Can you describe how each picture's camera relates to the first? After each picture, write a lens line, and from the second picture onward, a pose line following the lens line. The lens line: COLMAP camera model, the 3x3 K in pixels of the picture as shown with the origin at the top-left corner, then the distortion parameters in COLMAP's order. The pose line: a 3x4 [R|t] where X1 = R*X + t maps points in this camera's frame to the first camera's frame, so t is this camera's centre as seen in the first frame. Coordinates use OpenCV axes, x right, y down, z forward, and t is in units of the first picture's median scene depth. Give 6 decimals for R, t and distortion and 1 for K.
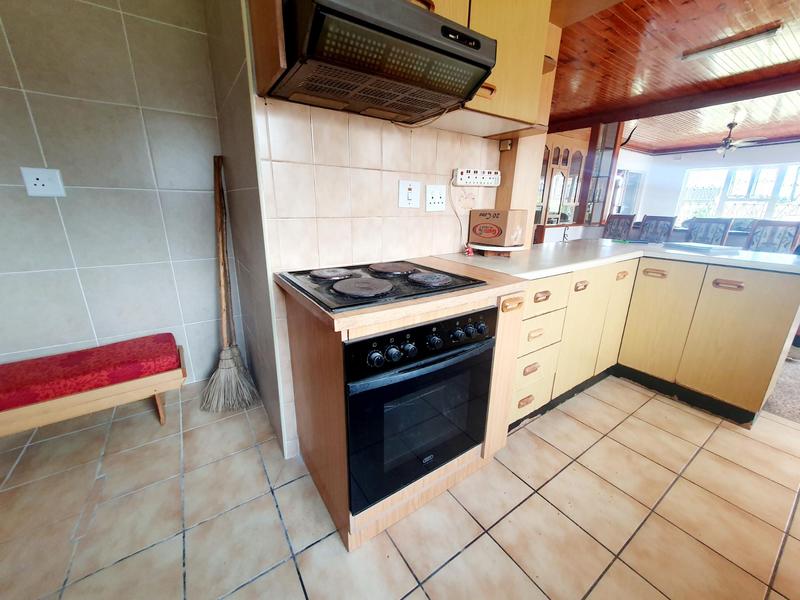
lens RADIAL K [[316.3, 0, 401.6], [0, 316.3, 295.1], [0, 0, 1]] dist [0.006781, 0.000316]
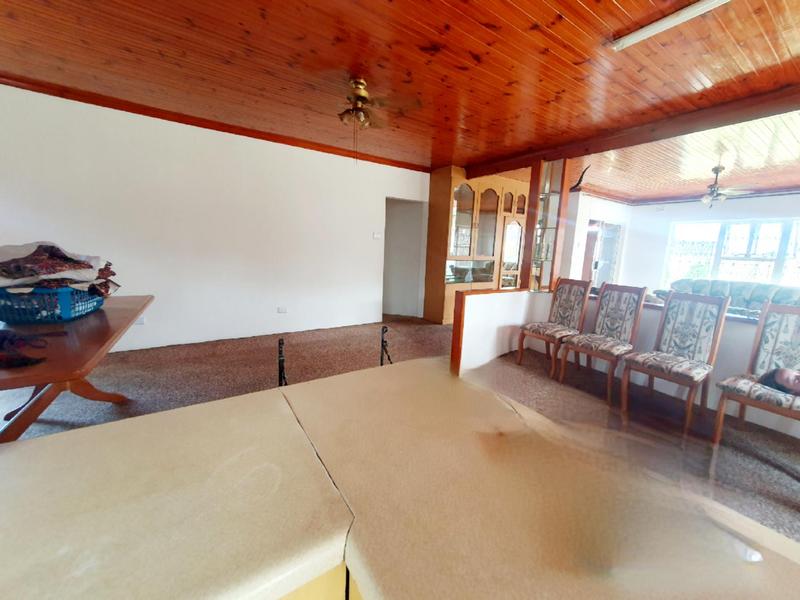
lens RADIAL K [[316.3, 0, 401.6], [0, 316.3, 295.1], [0, 0, 1]] dist [0.006781, 0.000316]
pose [[0.999549, 0.026283, -0.014511, 0.299338], [-0.027965, 0.990924, -0.131486, -0.107669], [0.010923, 0.131832, 0.991212, 0.274749]]
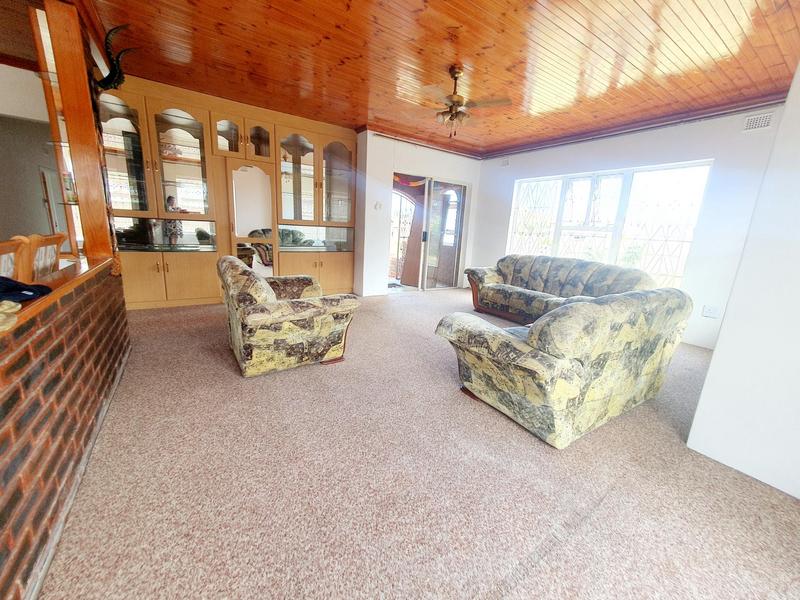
lens RADIAL K [[316.3, 0, 401.6], [0, 316.3, 295.1], [0, 0, 1]] dist [0.006781, 0.000316]
pose [[0.999239, 0.038692, 0.004859, 1.048400], [-0.038228, 0.996531, -0.073920, -0.163968], [-0.007702, 0.073678, 0.997252, 0.590533]]
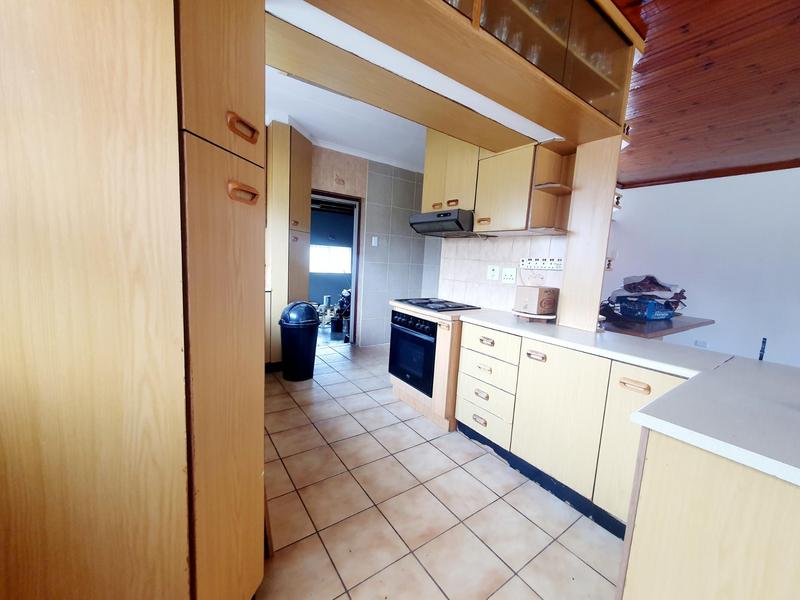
lens RADIAL K [[316.3, 0, 401.6], [0, 316.3, 295.1], [0, 0, 1]] dist [0.006781, 0.000316]
pose [[0.024303, 0.097365, -0.994952, 0.511249], [-0.339558, 0.936881, 0.083388, -0.049976], [0.940271, 0.335817, 0.055830, 0.132227]]
